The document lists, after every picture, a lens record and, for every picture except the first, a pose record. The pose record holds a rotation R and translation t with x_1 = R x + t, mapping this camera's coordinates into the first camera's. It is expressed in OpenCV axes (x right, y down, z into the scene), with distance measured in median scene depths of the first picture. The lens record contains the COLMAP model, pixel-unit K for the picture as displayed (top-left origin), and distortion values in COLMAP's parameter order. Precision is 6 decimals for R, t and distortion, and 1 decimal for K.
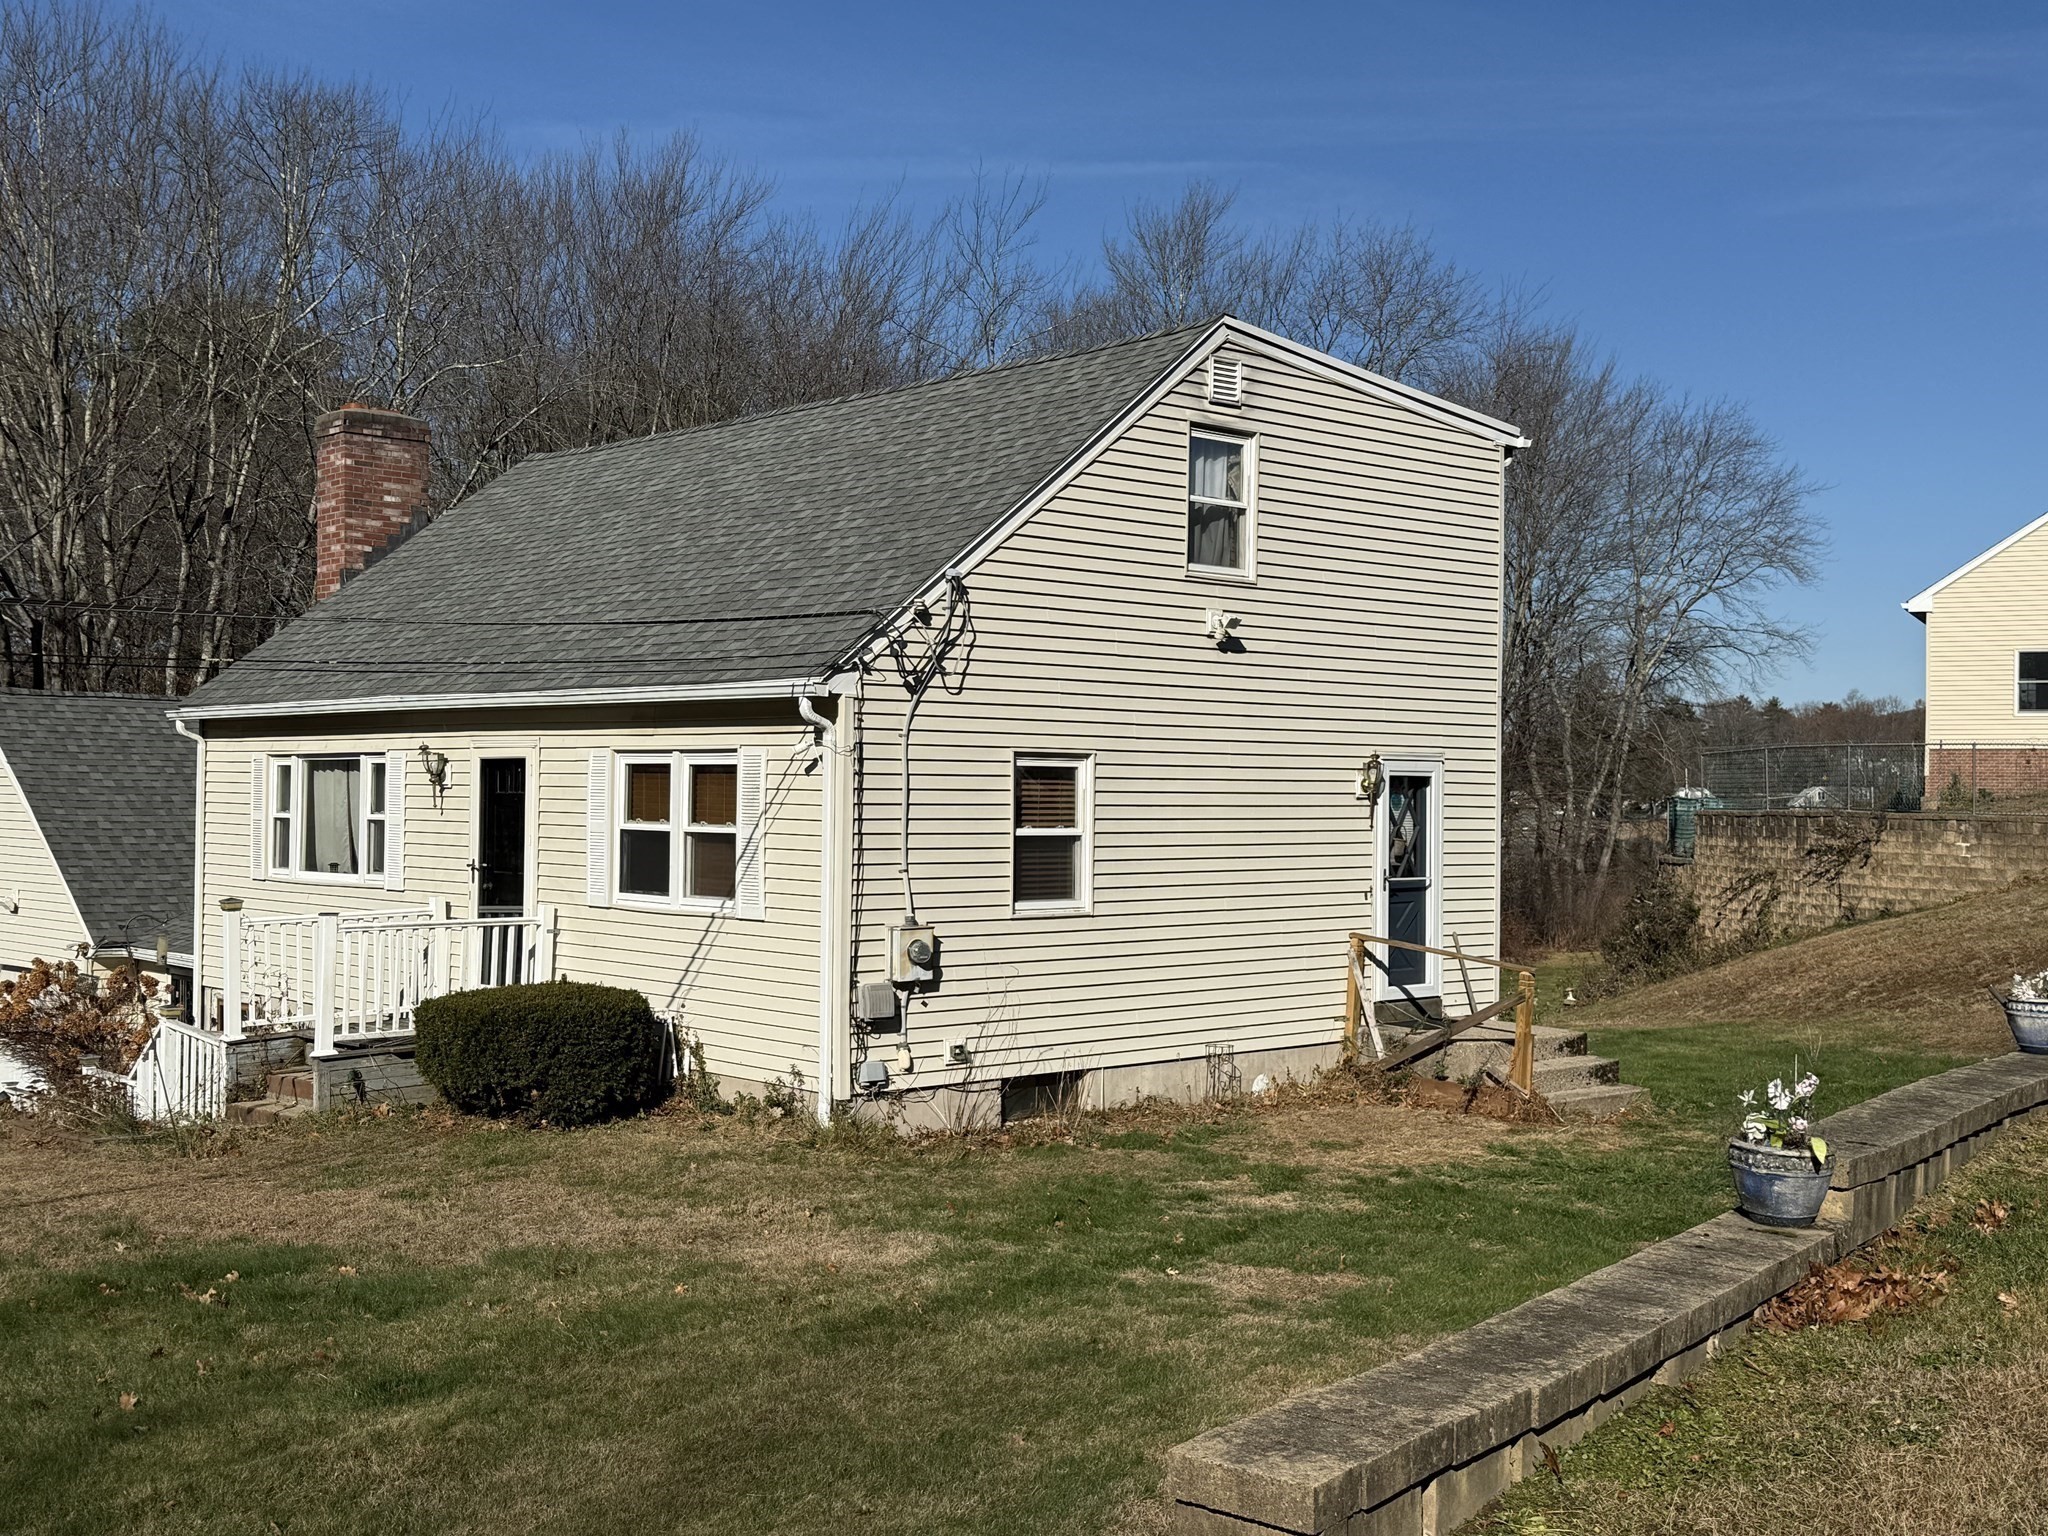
lens RADIAL K [[2227.1, 0, 1024.0], [0, 2227.1, 770.8], [0, 0, 1]] dist [0.027111, 0.000000]
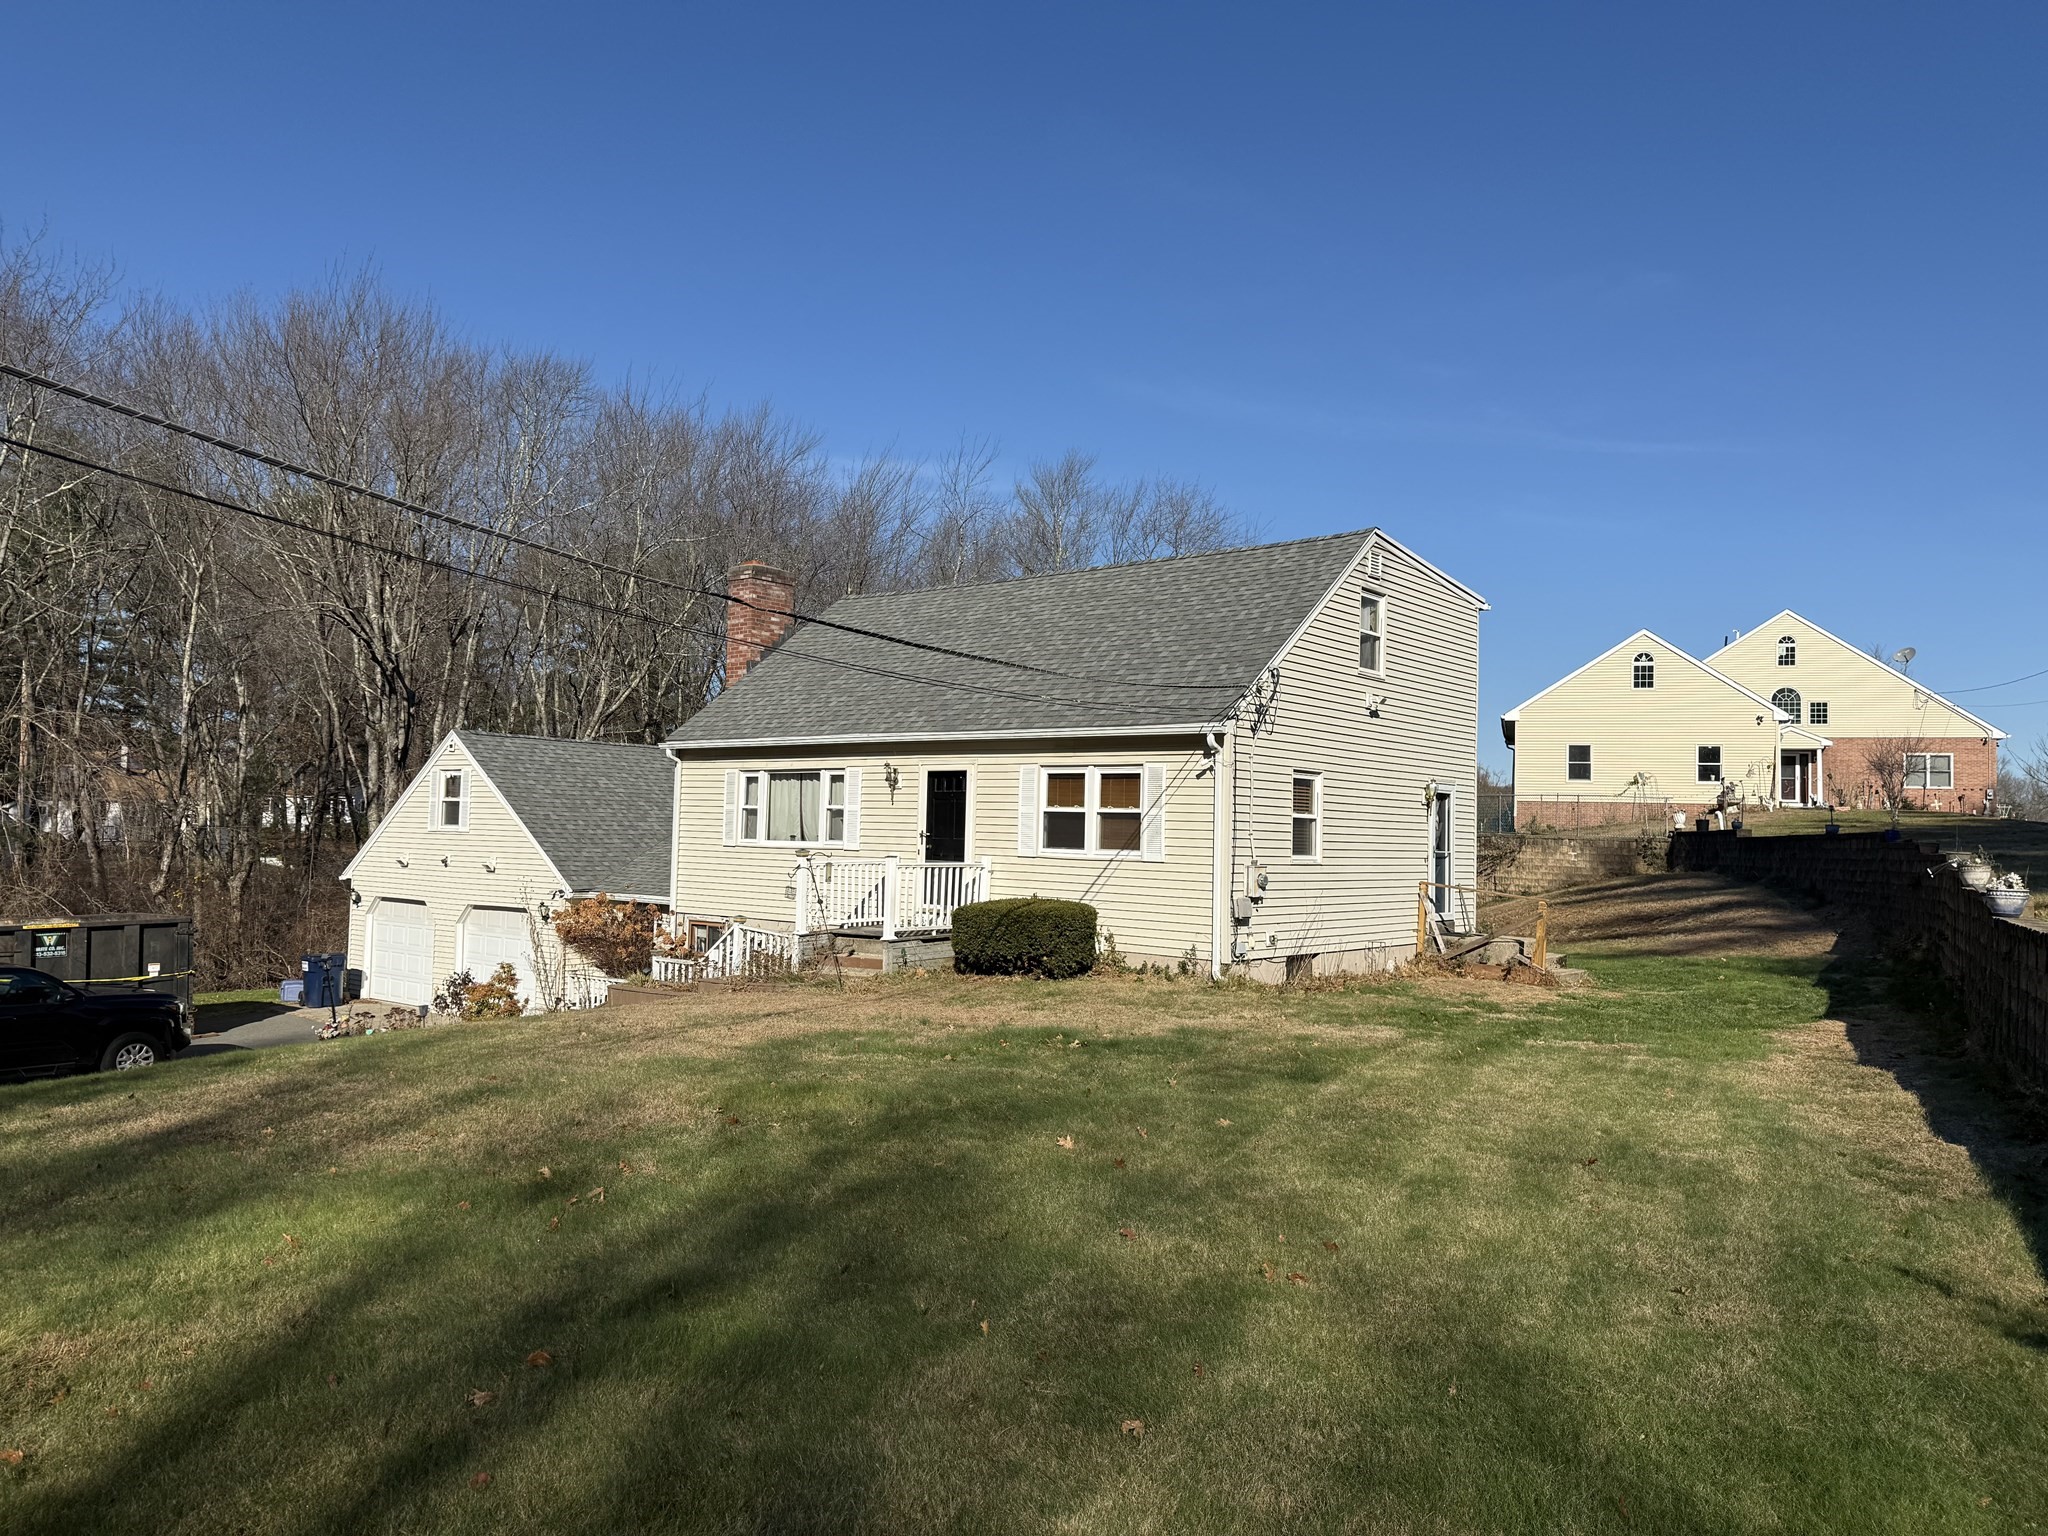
lens RADIAL K [[1407.1, 0, 1024.2], [0, 1407.1, 764.5], [0, 0, 1]] dist [0.024023, -0.049712]
pose [[0.993799, 0.021077, 0.109173, -0.316063], [-0.017230, 0.999201, -0.036064, 0.029514], [-0.109846, 0.033959, 0.993368, -0.076112]]
